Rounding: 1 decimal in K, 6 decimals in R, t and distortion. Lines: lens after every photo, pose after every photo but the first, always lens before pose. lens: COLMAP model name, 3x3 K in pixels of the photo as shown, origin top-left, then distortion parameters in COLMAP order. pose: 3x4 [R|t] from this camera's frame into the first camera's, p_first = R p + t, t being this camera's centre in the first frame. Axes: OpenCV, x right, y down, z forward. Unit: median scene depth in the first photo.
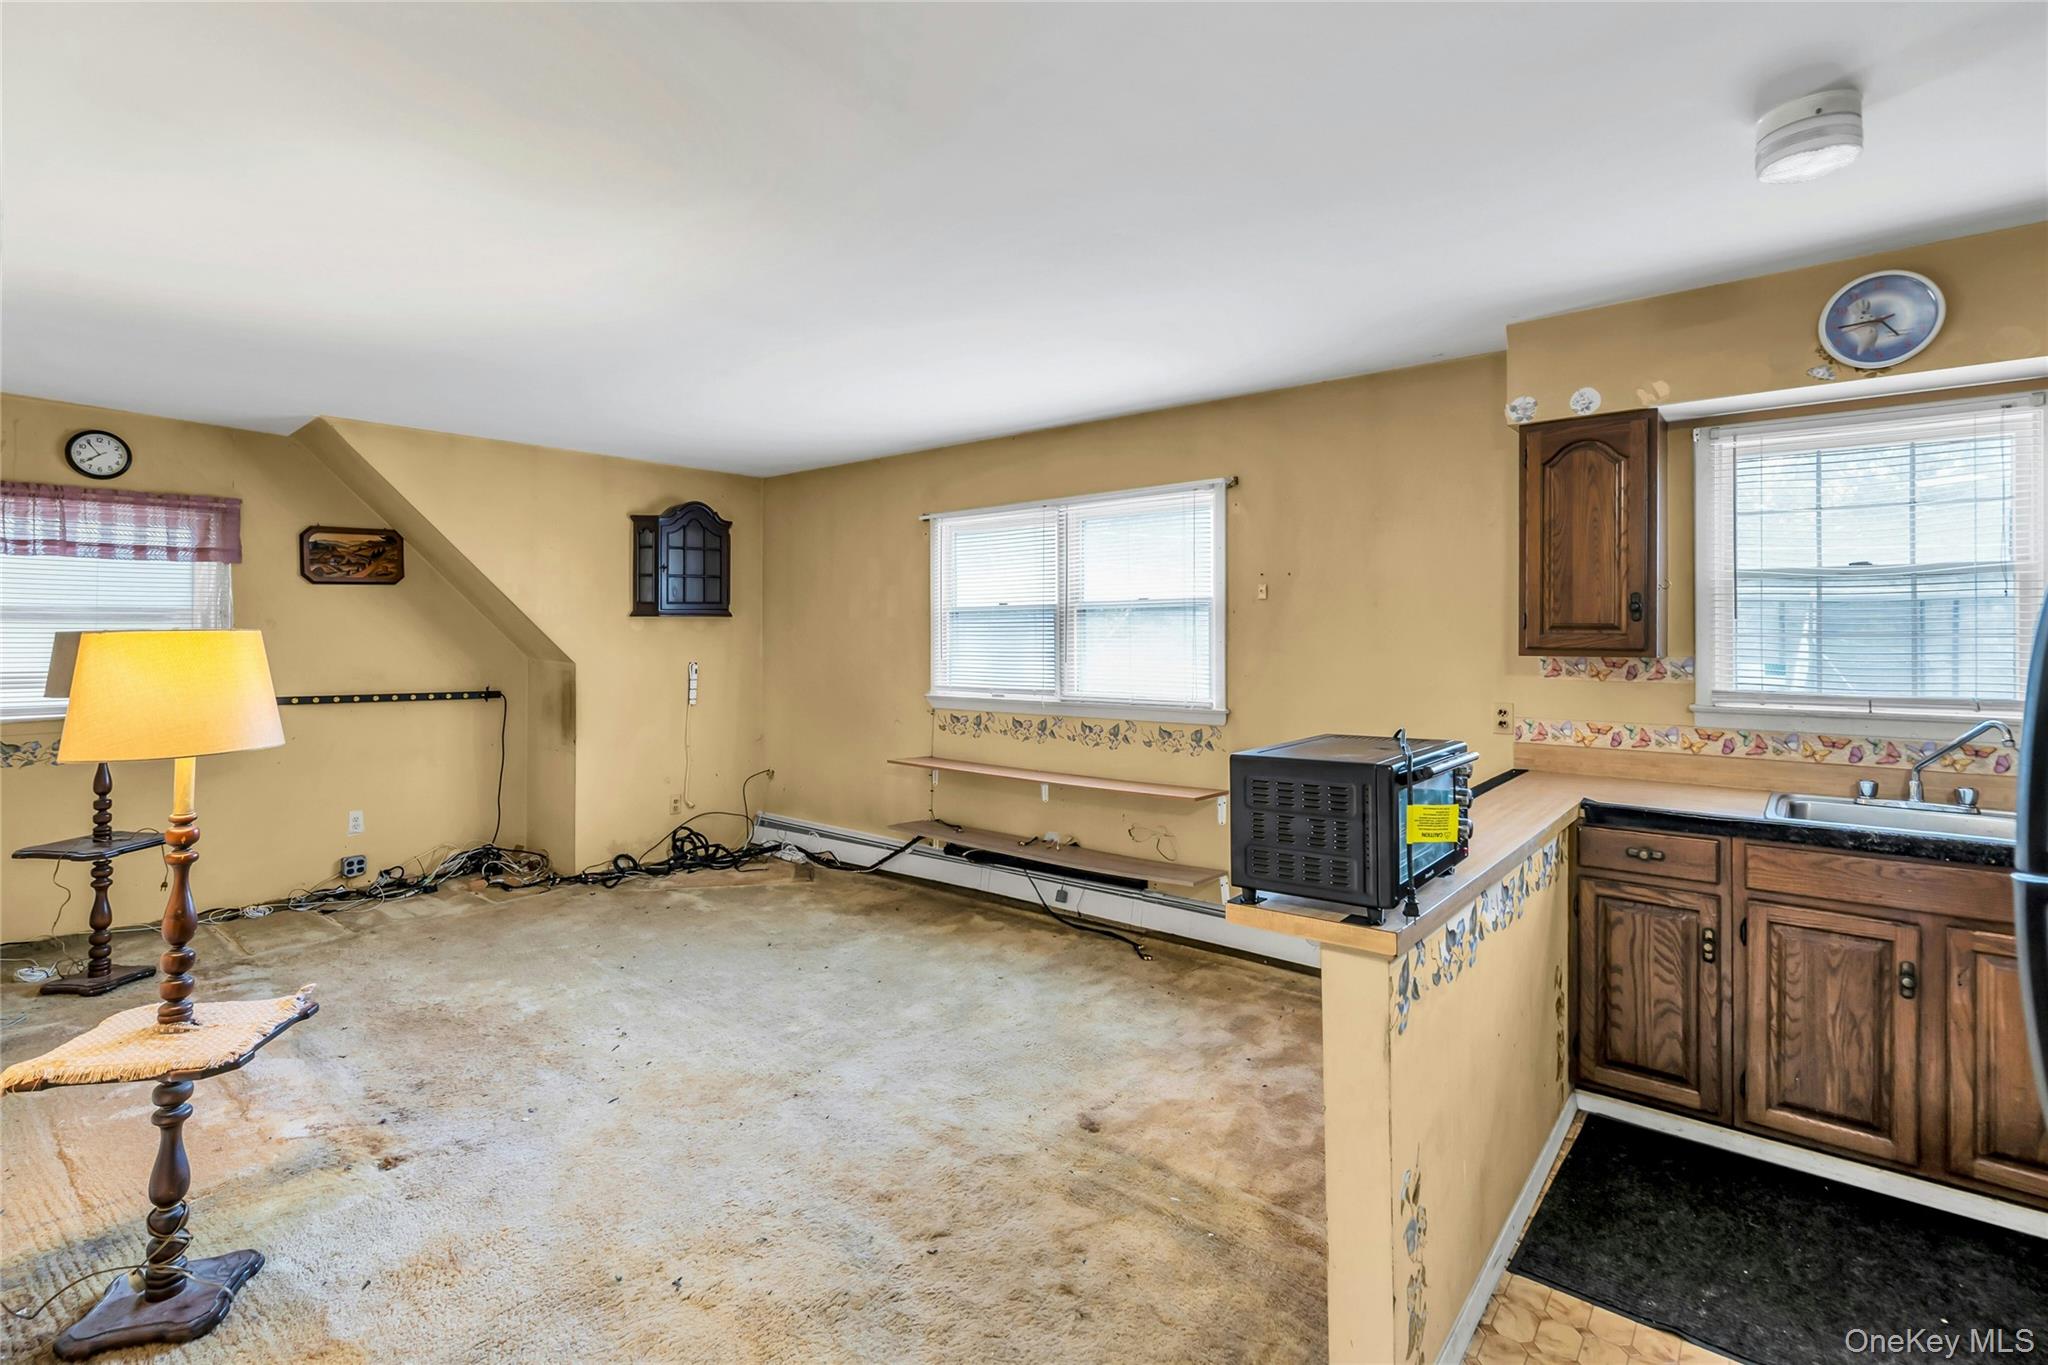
lens RADIAL K [[947.8, 0, 1026.5], [0, 947.8, 615.0], [0, 0, 1]] dist [-0.000566, 0.000233]
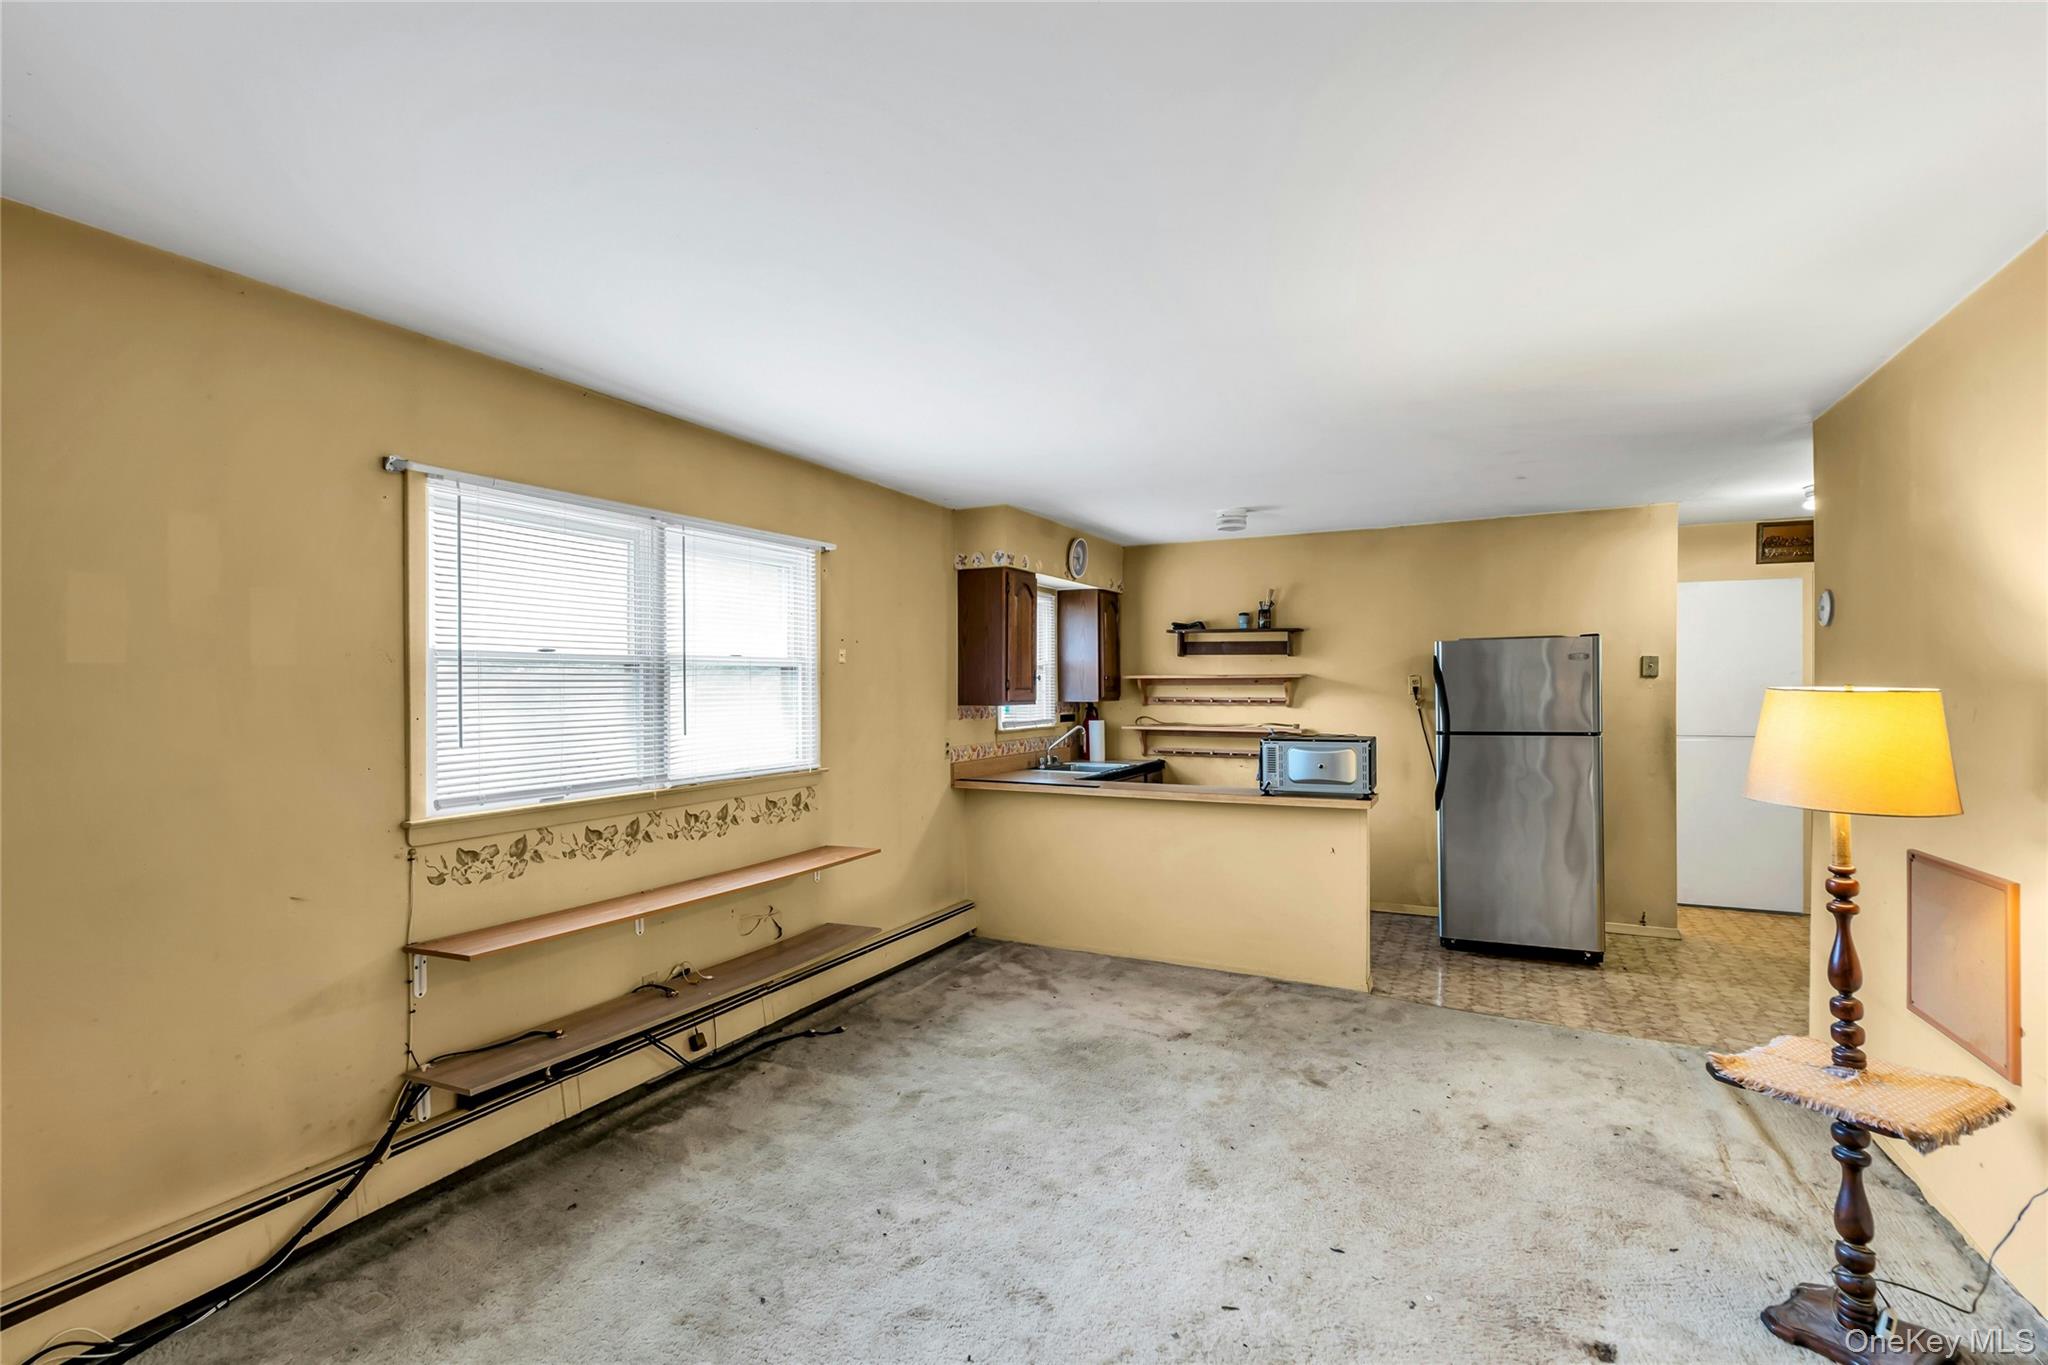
lens RADIAL K [[932.4, 0, 1024.0], [0, 932.4, 682.5], [0, 0, 1]] dist [-0.001156, 0.000287]
pose [[-0.206886, 0.003346, 0.978359, -0.757593], [-0.020044, 0.999770, -0.007658, 0.009201], [-0.978160, -0.021194, -0.206771, 0.914820]]
